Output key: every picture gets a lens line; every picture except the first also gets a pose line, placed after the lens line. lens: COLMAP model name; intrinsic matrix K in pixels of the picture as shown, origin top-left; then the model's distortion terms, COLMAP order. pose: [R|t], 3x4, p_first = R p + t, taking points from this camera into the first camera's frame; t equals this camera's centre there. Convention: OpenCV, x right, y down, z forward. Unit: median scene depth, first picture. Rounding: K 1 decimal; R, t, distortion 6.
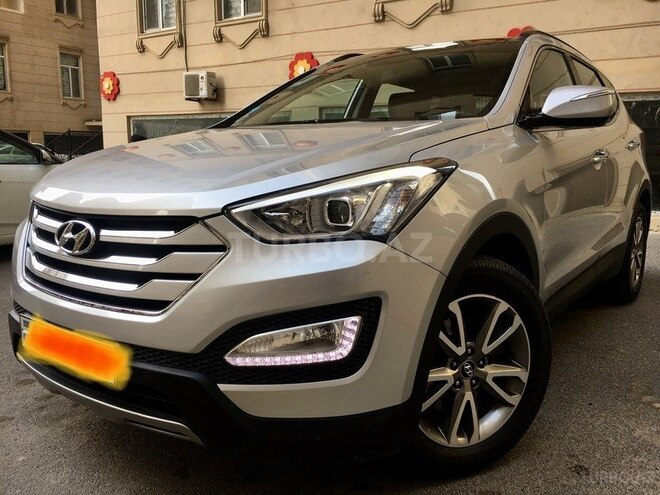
lens RADIAL K [[568.8, 0, 323.7], [0, 568.8, 245.7], [0, 0, 1]] dist [0.057312, -0.083791]
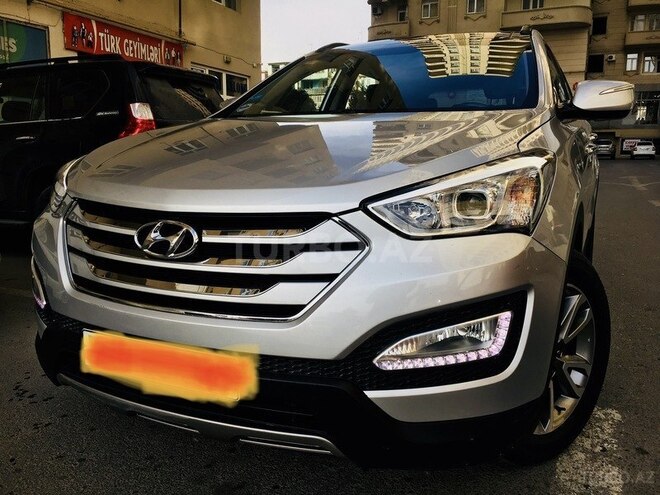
lens RADIAL K [[571.5, 0, 330.0], [0, 571.5, 247.5], [0, 0, 1]] dist [0.055365, -0.070013]
pose [[0.991719, -0.032694, 0.124196, -0.340796], [0.031013, 0.999400, 0.015448, -0.009318], [-0.124626, -0.011468, 0.992137, 0.072867]]
